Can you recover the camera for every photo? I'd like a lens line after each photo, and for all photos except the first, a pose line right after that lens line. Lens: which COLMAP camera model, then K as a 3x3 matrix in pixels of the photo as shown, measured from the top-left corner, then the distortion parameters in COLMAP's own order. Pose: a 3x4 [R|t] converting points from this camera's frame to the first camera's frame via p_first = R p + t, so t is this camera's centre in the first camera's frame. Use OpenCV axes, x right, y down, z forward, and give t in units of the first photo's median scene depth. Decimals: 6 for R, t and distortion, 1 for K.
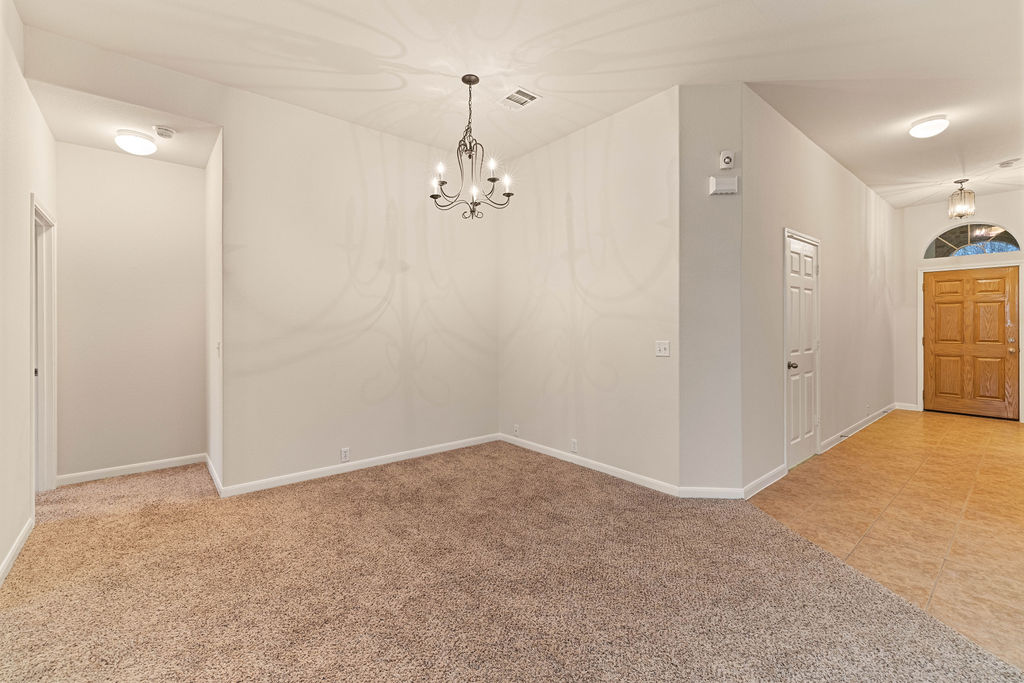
lens RADIAL K [[435.7, 0, 515.5], [0, 435.7, 324.1], [0, 0, 1]] dist [0.001259, 0.000274]
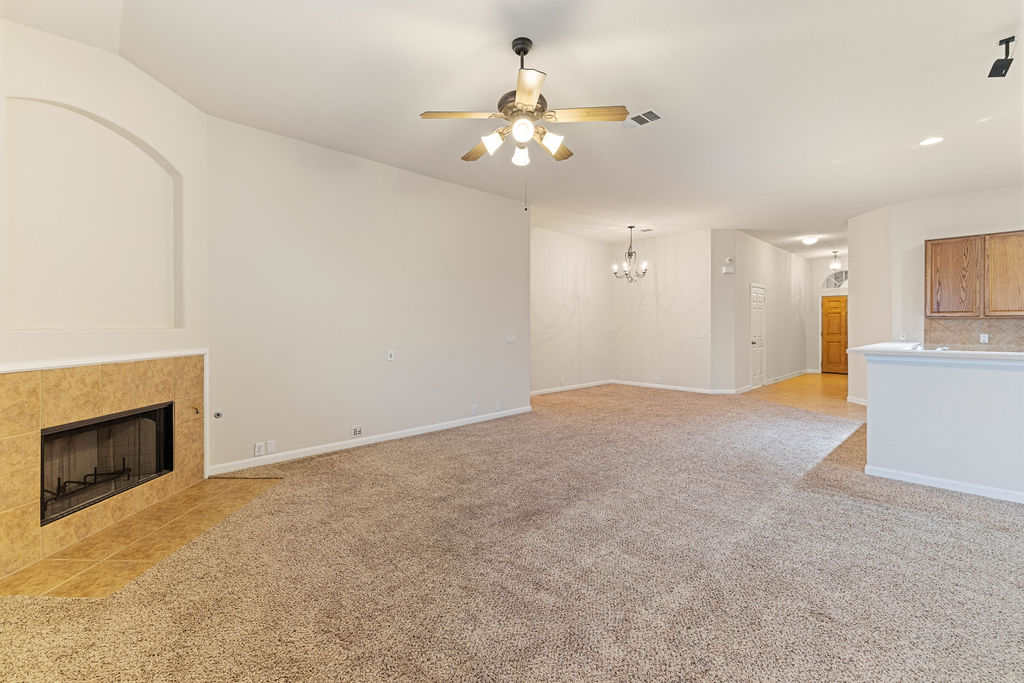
lens RADIAL K [[435.7, 0, 510.0], [0, 435.7, 325.6], [0, 0, 1]] dist [0.001259, 0.000274]
pose [[0.997539, 0.000337, 0.070109, -0.717644], [-0.000484, 0.999998, 0.002072, 0.000180], [-0.070108, -0.002101, 0.997537, -1.068891]]
